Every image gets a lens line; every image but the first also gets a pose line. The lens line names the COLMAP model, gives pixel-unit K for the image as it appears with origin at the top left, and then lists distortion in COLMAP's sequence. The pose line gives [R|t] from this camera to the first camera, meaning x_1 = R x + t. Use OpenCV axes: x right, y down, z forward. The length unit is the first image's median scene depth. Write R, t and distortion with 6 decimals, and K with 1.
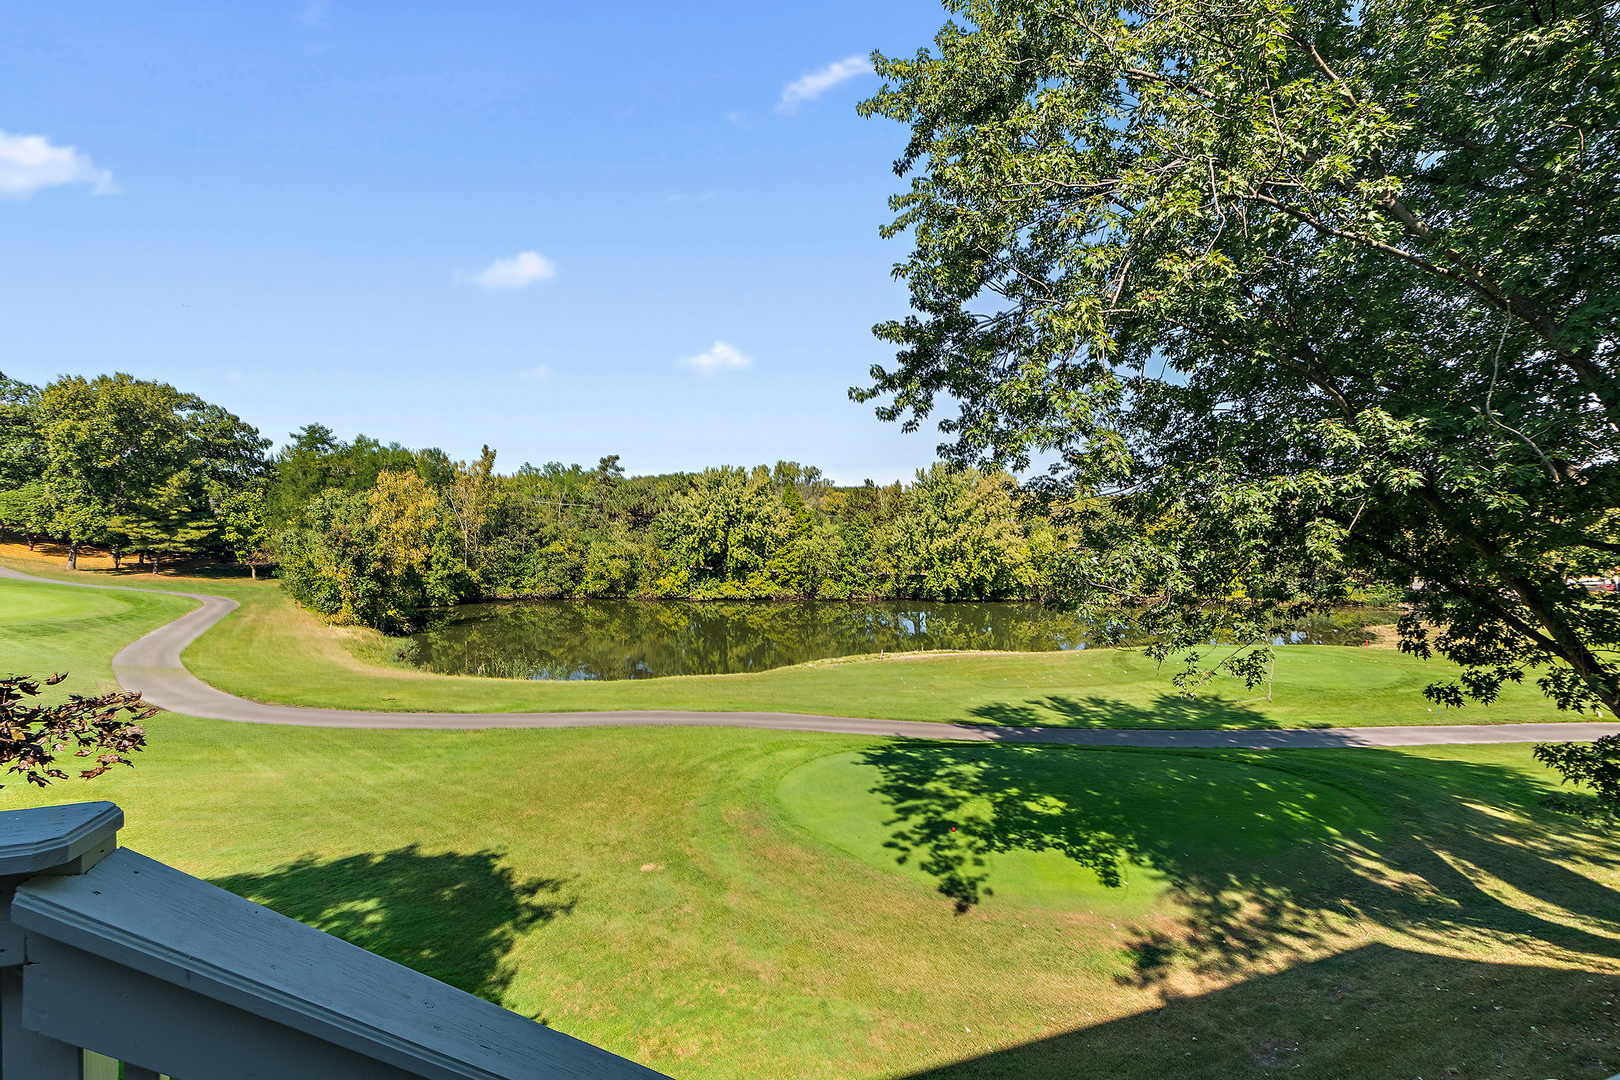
lens RADIAL K [[729.9, 0, 809.5], [0, 729.9, 541.4], [0, 0, 1]] dist [-0.007661, 0.001627]
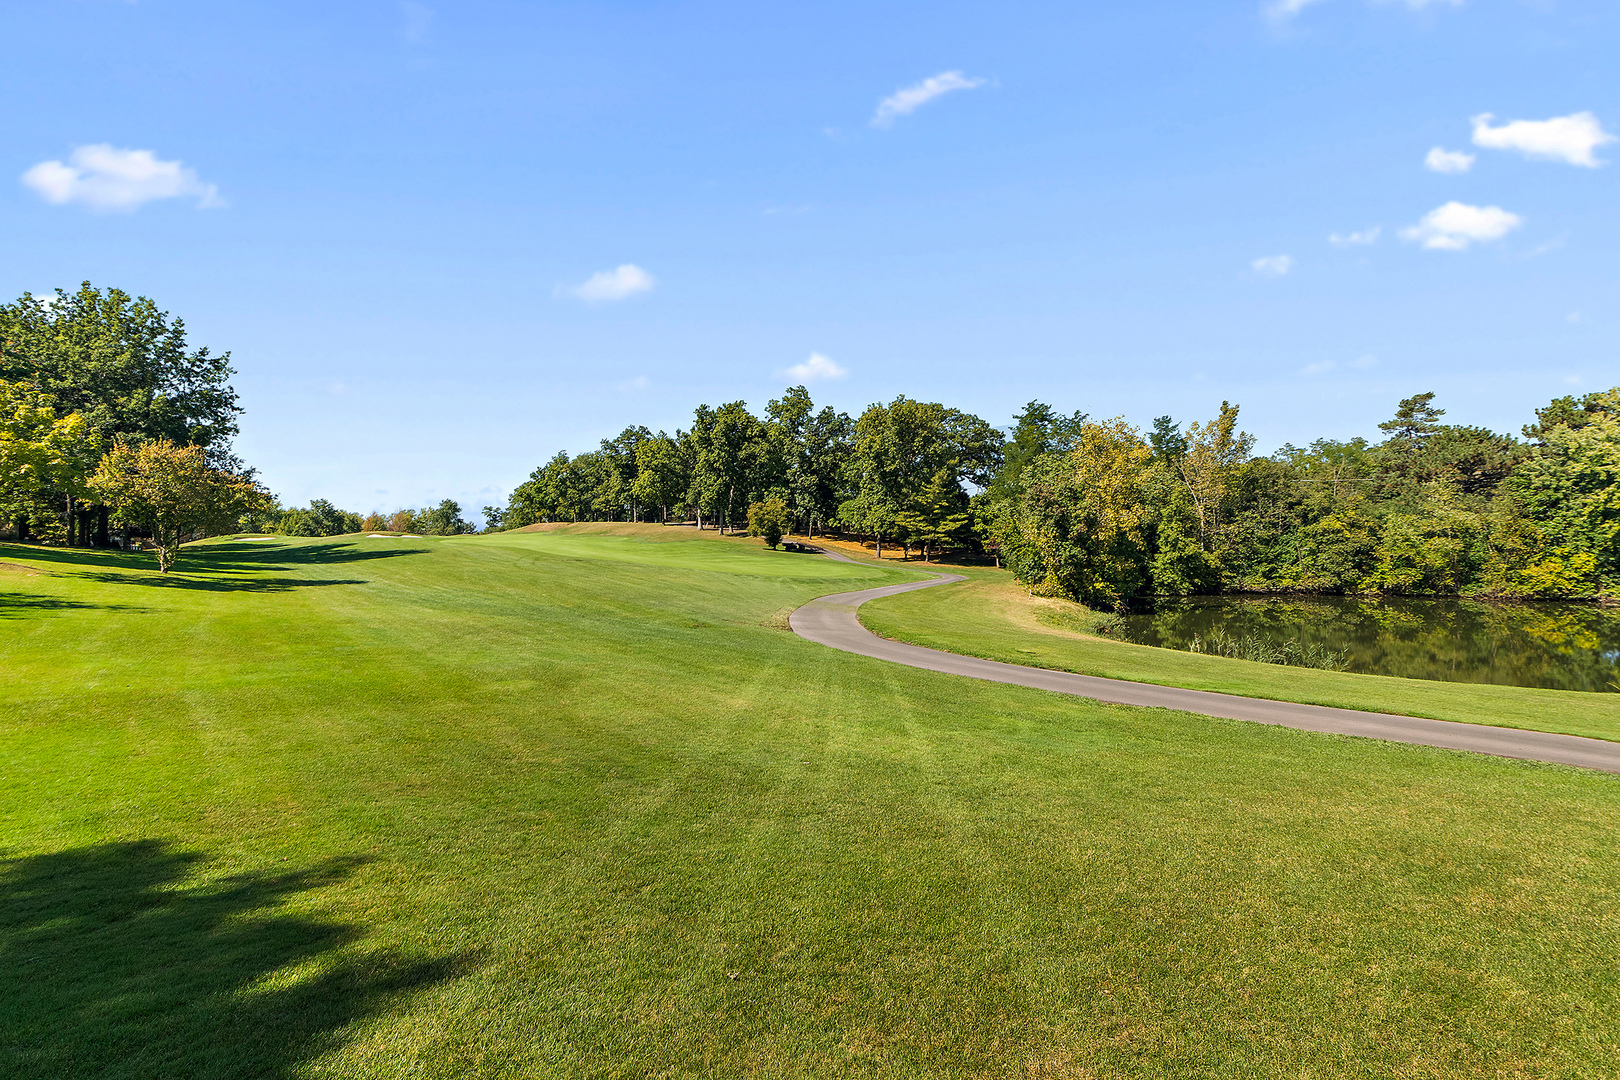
lens RADIAL K [[729.9, 0, 801.1], [0, 729.9, 541.9], [0, 0, 1]] dist [-0.007661, 0.001627]
pose [[0.567224, -0.034465, -0.822842, -0.053830], [0.009013, 0.999324, -0.035644, 0.050816], [0.823514, 0.012802, 0.567151, 0.166930]]
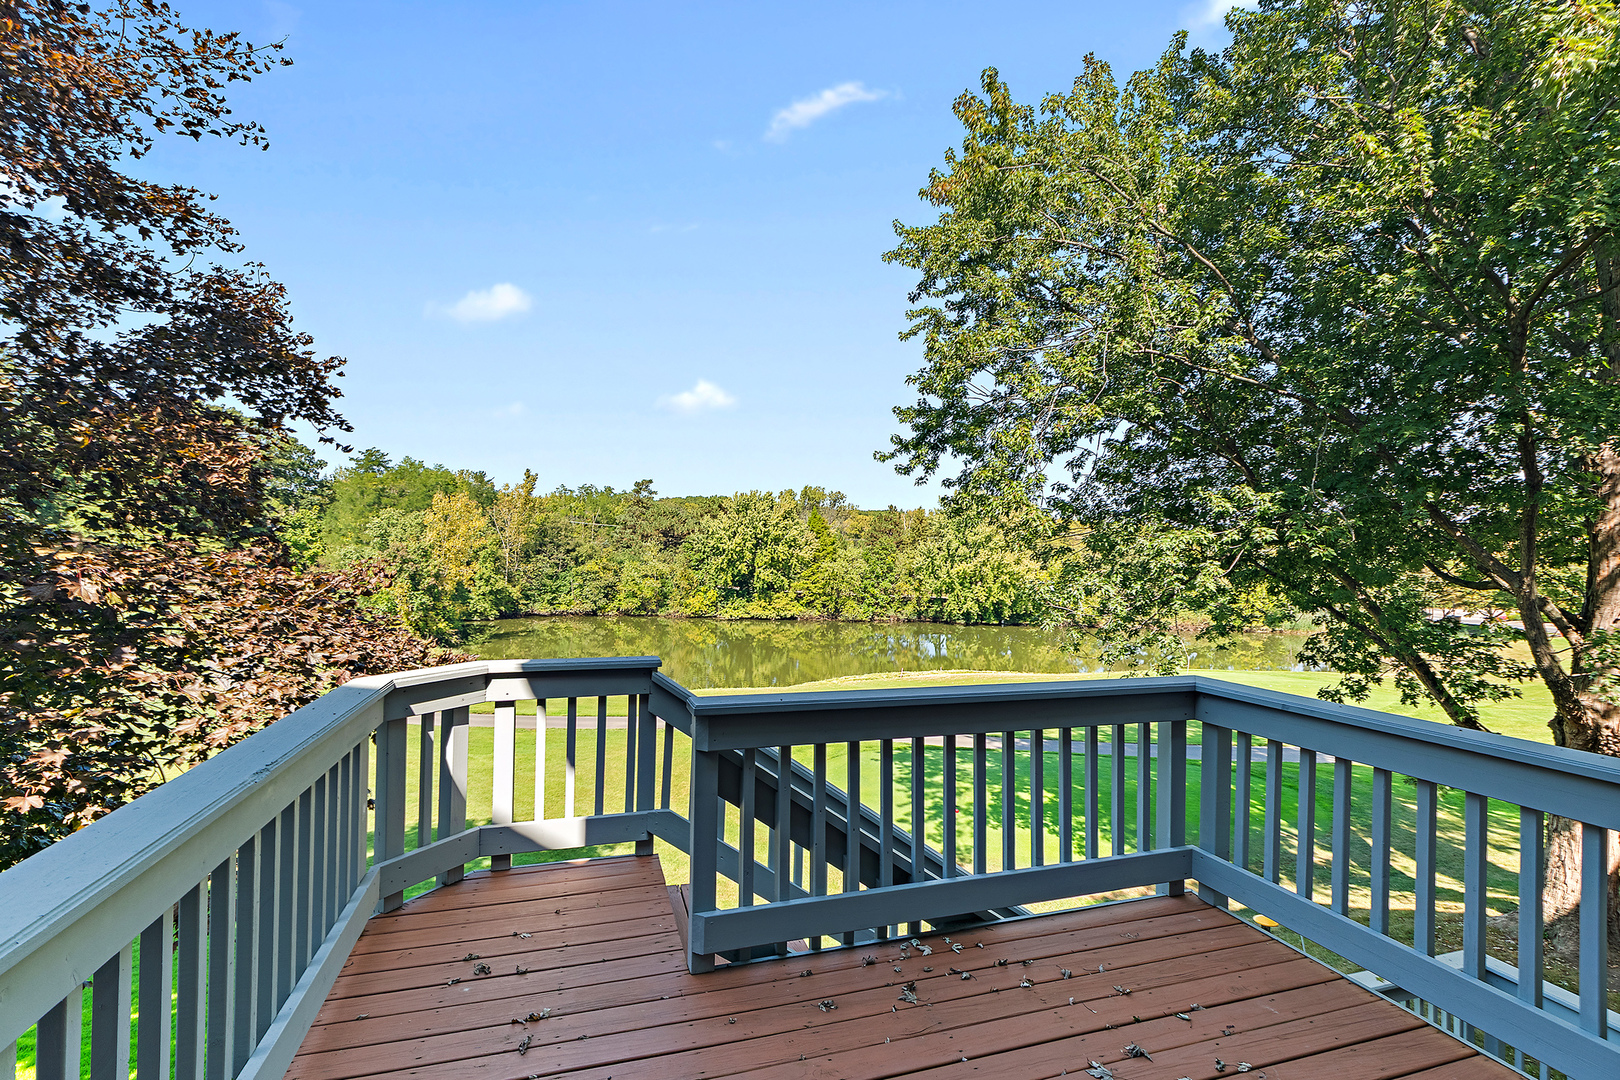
lens RADIAL K [[729.9, 0, 810.2], [0, 729.9, 544.2], [0, 0, 1]] dist [-0.007661, 0.001627]
pose [[0.999429, 0.013843, -0.030829, -0.002078], [-0.014631, 0.999569, -0.025468, -0.001485], [0.030463, 0.025905, 0.999200, -0.037657]]
